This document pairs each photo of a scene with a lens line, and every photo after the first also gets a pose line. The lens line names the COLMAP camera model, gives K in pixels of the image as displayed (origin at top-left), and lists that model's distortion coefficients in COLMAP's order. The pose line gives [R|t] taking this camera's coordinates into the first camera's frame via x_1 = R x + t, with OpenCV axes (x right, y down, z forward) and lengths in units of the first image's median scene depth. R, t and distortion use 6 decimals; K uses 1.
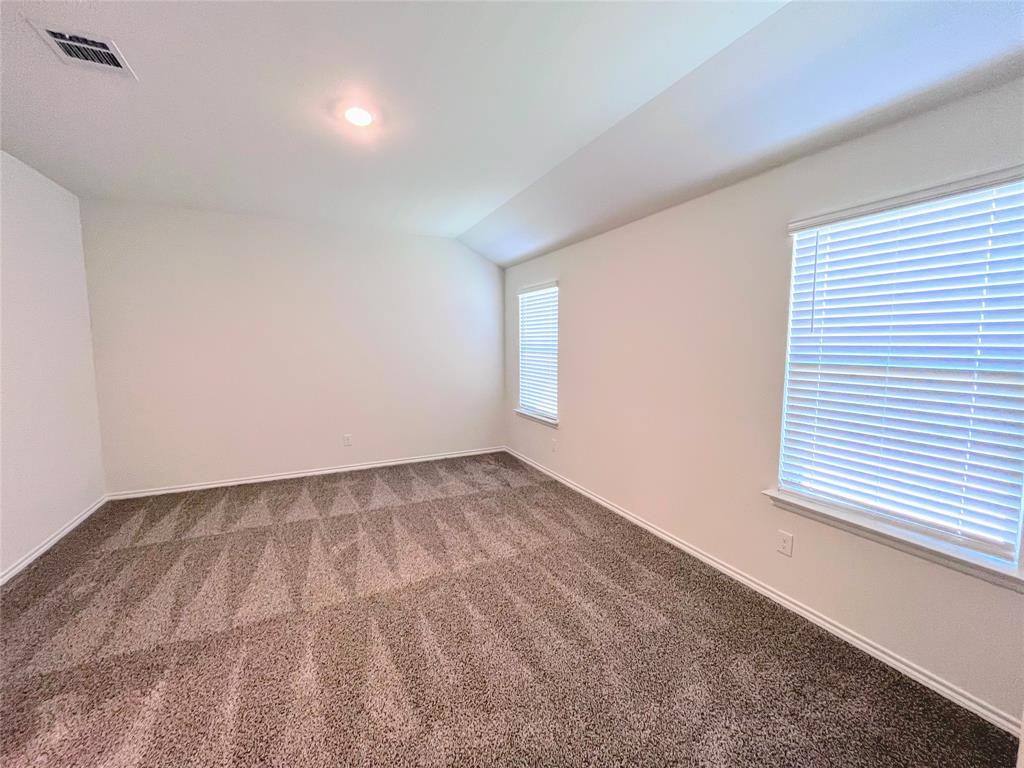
lens RADIAL K [[415.9, 0, 512.0], [0, 415.9, 384.0], [0, 0, 1]] dist [-0.000831, -0.000101]
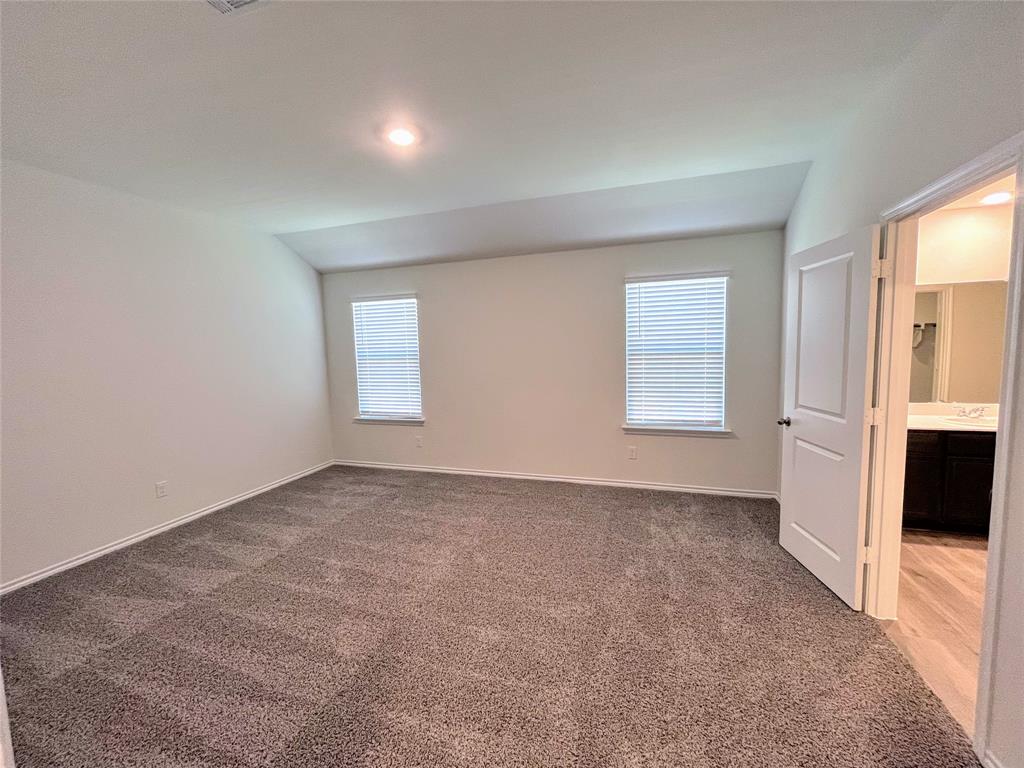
lens RADIAL K [[417.1, 0, 512.6], [0, 417.1, 380.7], [0, 0, 1]] dist [-0.001933, -0.000410]
pose [[0.692841, -0.077697, 0.716892, -0.571431], [0.098444, 0.995061, 0.012704, -0.003139], [-0.714339, 0.061772, 0.697069, 0.048858]]
